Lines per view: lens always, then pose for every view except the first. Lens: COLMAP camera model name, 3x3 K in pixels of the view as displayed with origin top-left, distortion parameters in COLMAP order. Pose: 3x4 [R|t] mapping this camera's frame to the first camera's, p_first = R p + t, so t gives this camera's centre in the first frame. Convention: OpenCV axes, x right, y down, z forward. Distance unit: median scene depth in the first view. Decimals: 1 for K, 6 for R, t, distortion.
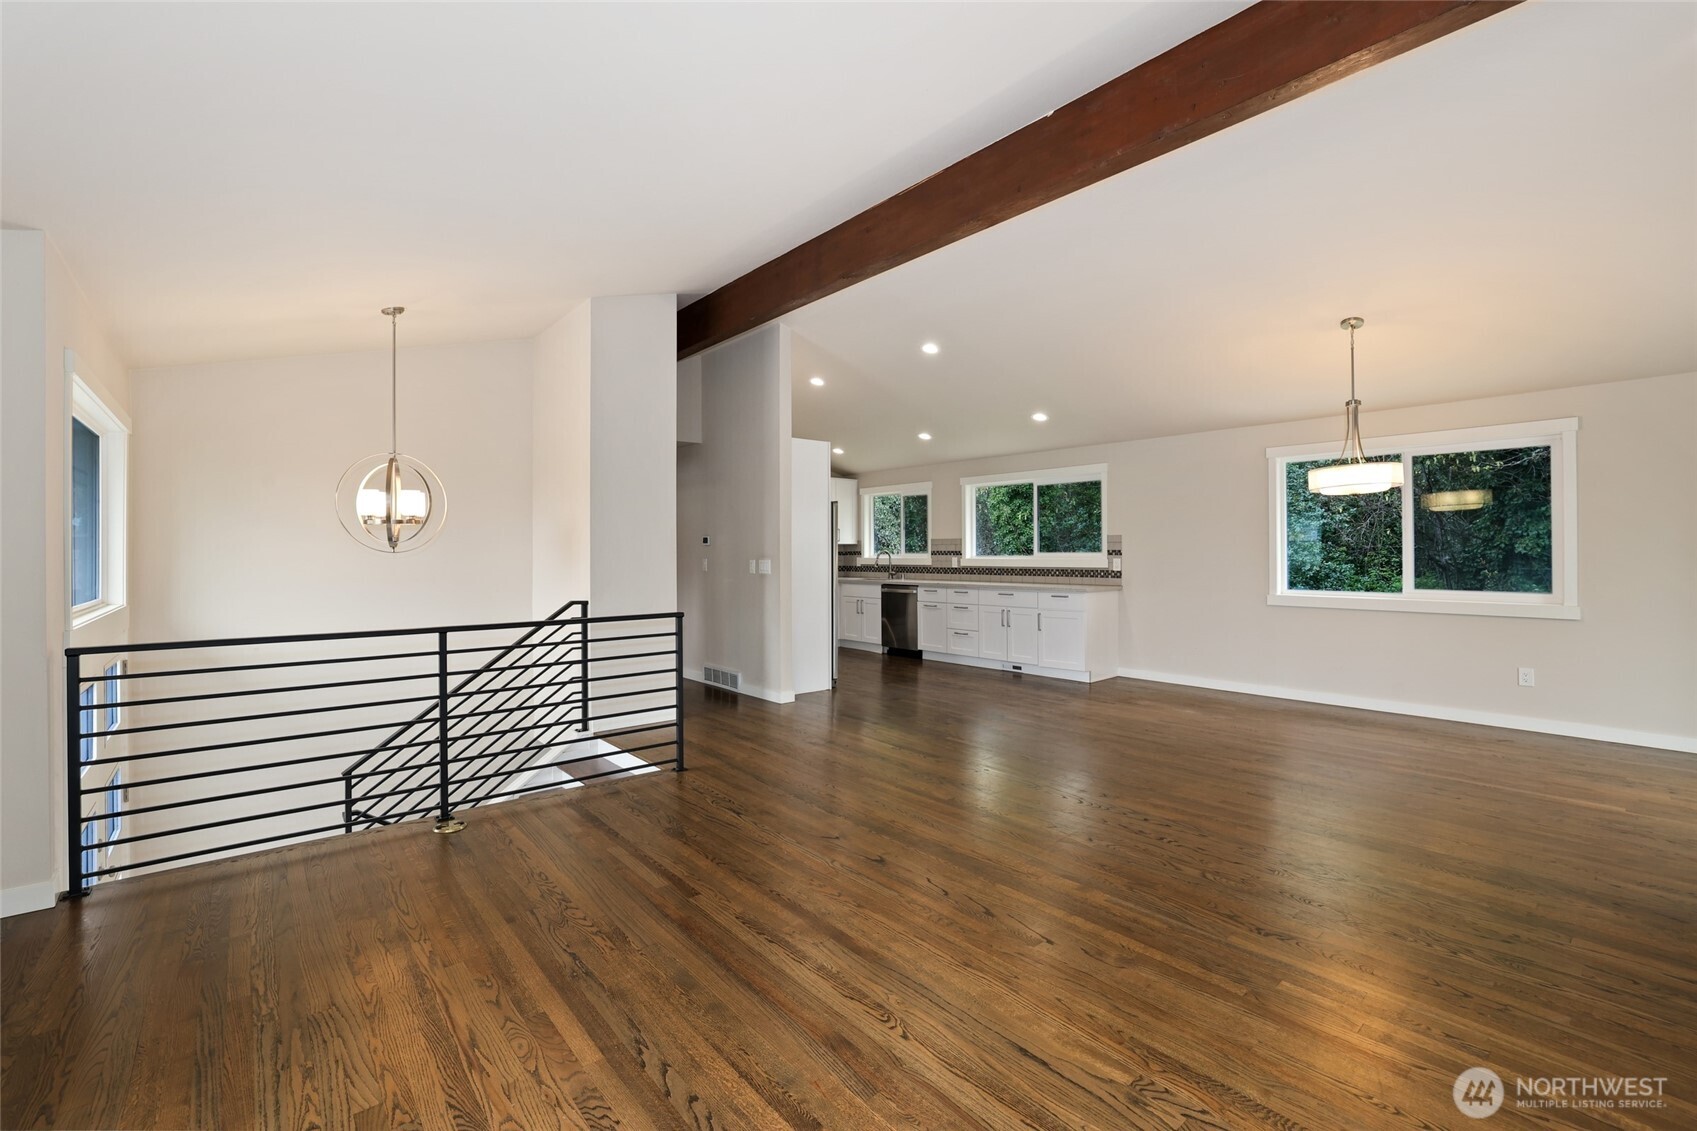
lens RADIAL K [[735.4, 0, 837.8], [0, 735.4, 548.5], [0, 0, 1]] dist [-0.015589, 0.006649]
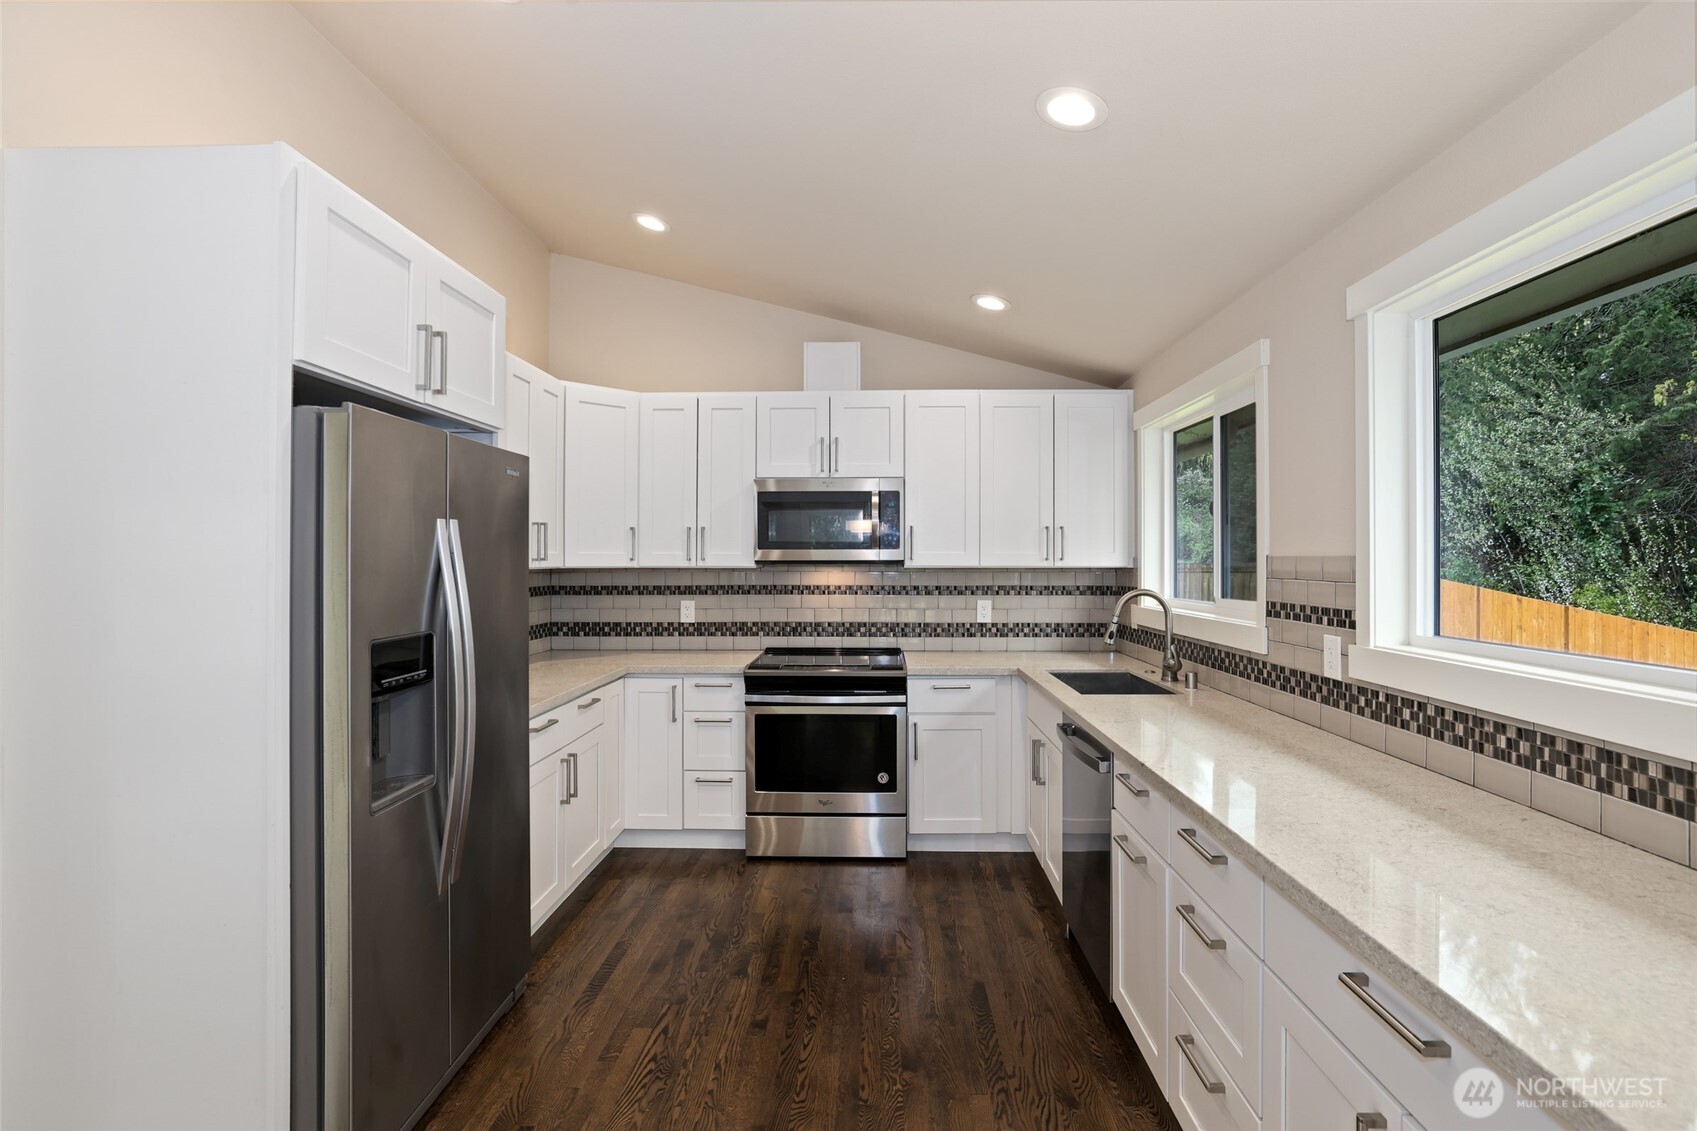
lens RADIAL K [[799.2, 0, 856.6], [0, 799.2, 556.7], [0, 0, 1]] dist [-0.014711, 0.011269]
pose [[0.749791, 0.002912, -0.661668, 0.233839], [-0.000376, 0.999992, 0.003975, -0.015386], [0.661674, -0.002731, 0.749787, 0.776849]]
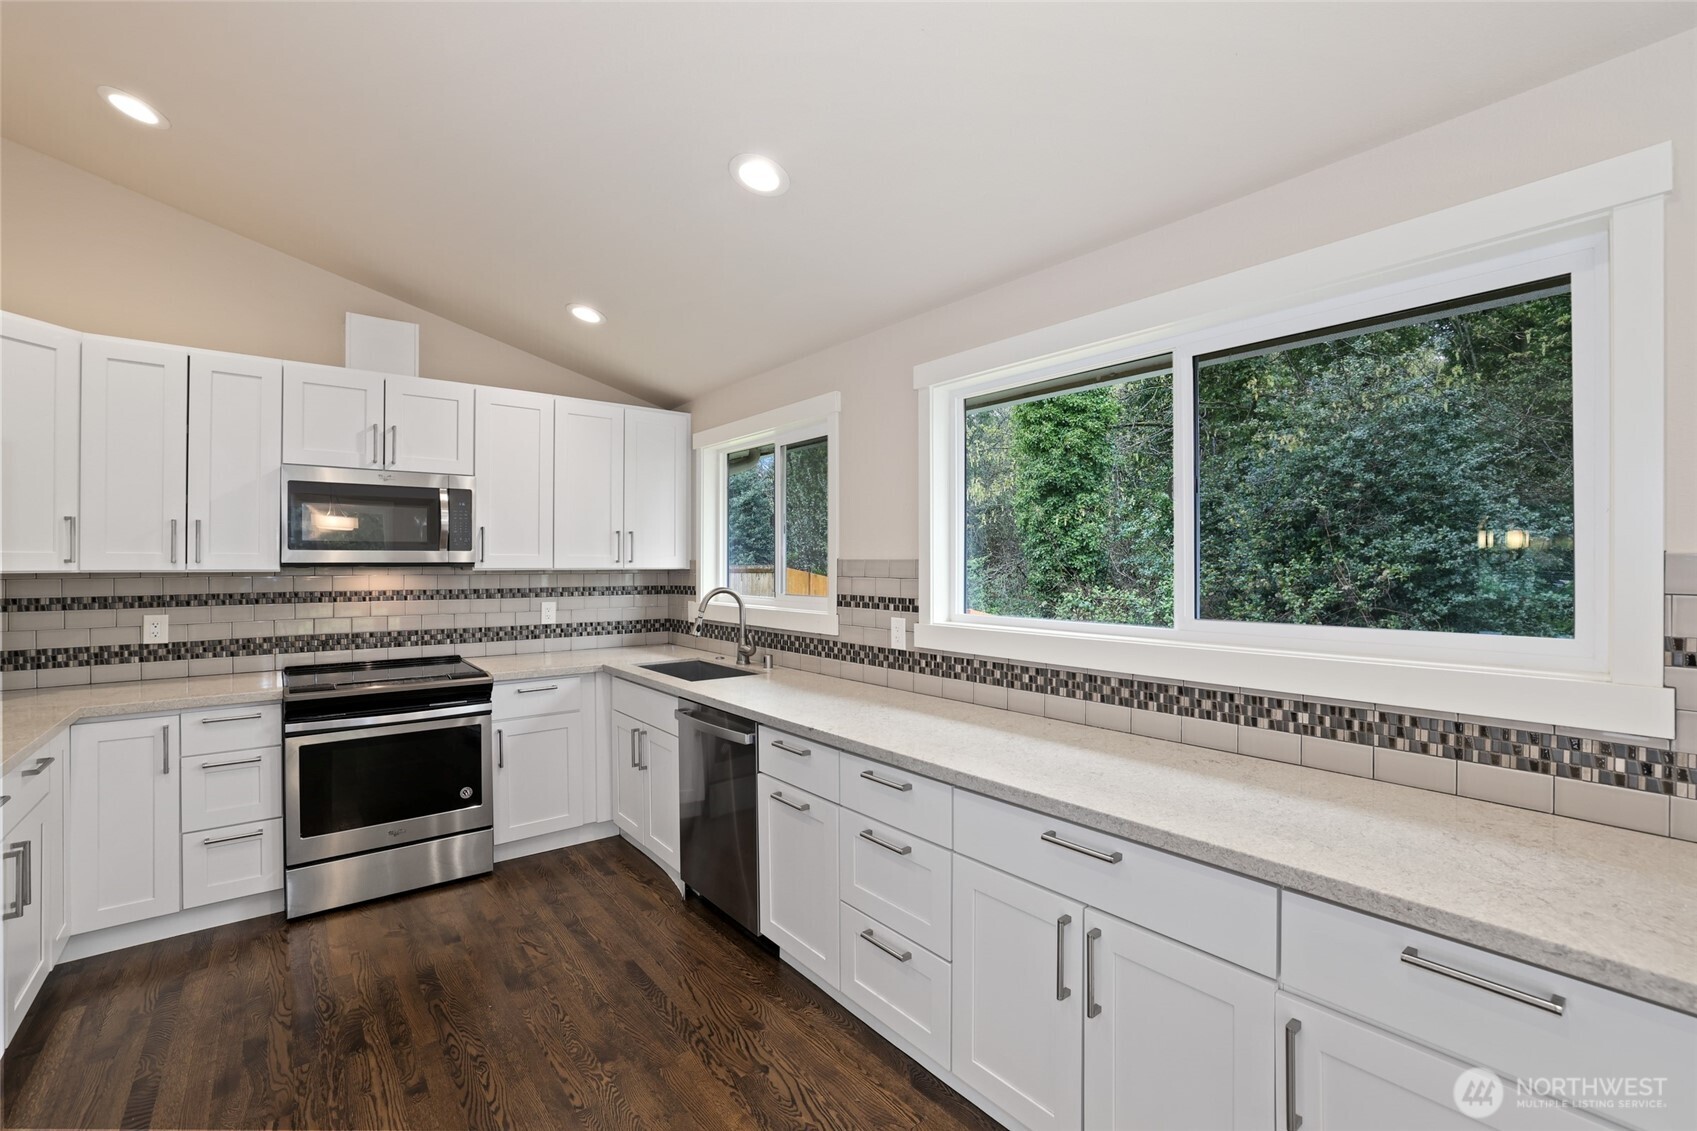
lens RADIAL K [[735.4, 0, 836.8], [0, 735.4, 563.0], [0, 0, 1]] dist [-0.015589, 0.006649]
pose [[0.999395, 0.006293, -0.034217, 0.156758], [-0.006097, 0.999964, 0.005837, -0.014834], [0.034252, -0.005624, 0.999397, 0.741644]]
